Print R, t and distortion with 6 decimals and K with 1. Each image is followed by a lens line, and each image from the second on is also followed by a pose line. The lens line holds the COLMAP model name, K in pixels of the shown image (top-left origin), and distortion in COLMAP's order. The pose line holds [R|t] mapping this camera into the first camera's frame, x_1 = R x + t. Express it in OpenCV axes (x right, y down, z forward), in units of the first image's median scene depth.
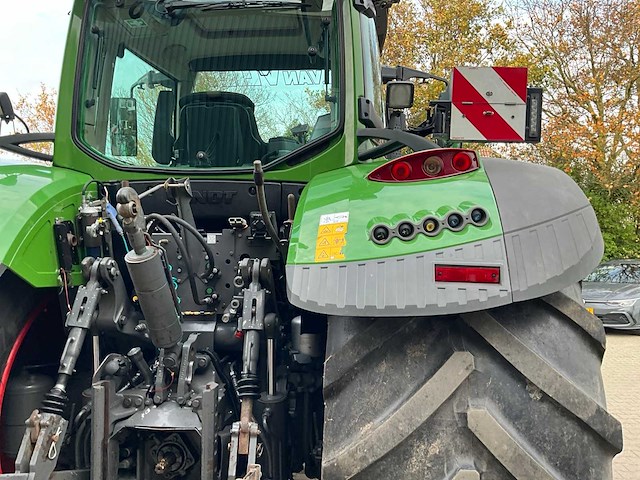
lens RADIAL K [[514.9, 0, 320.0], [0, 514.9, 240.0], [0, 0, 1]] dist [0.114646, -0.219537]
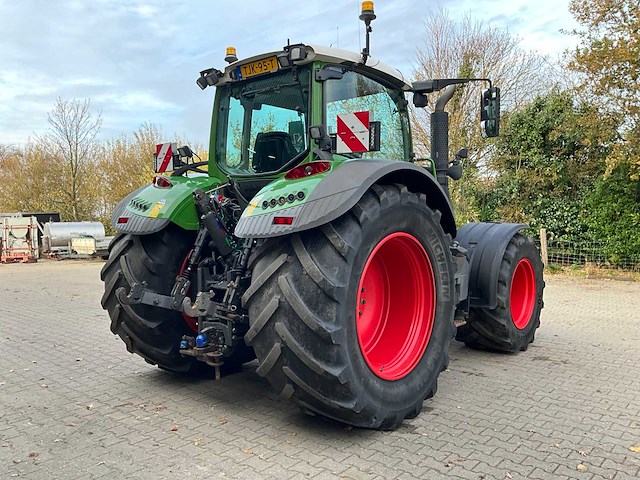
lens RADIAL K [[522.3, 0, 321.3], [0, 522.3, 236.0], [0, 0, 1]] dist [0.089224, -0.156339]
pose [[0.825646, 0.007985, -0.564132, 1.294007], [0.018514, 0.998978, 0.041236, 0.030330], [0.563885, -0.044491, 0.824654, -0.633635]]
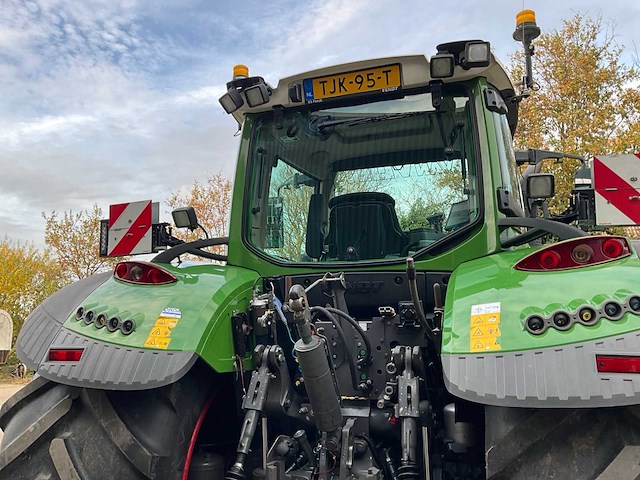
lens RADIAL K [[522.3, 0, 321.3], [0, 522.3, 236.0], [0, 0, 1]] dist [0.089224, -0.156339]
pose [[0.973222, -0.051236, -0.224086, -0.042207], [0.016514, 0.987908, -0.154159, -0.023845], [0.229274, 0.146330, 0.962300, -0.110359]]
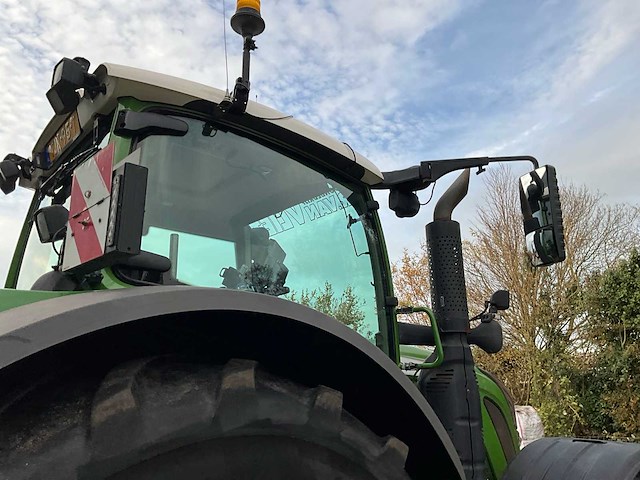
lens RADIAL K [[522.3, 0, 321.3], [0, 522.3, 236.0], [0, 0, 1]] dist [0.089224, -0.156339]
pose [[0.727146, -0.207397, -0.654404, 0.952575], [0.012203, 0.957026, -0.289746, -0.036140], [0.686374, 0.202703, 0.698428, 0.748477]]
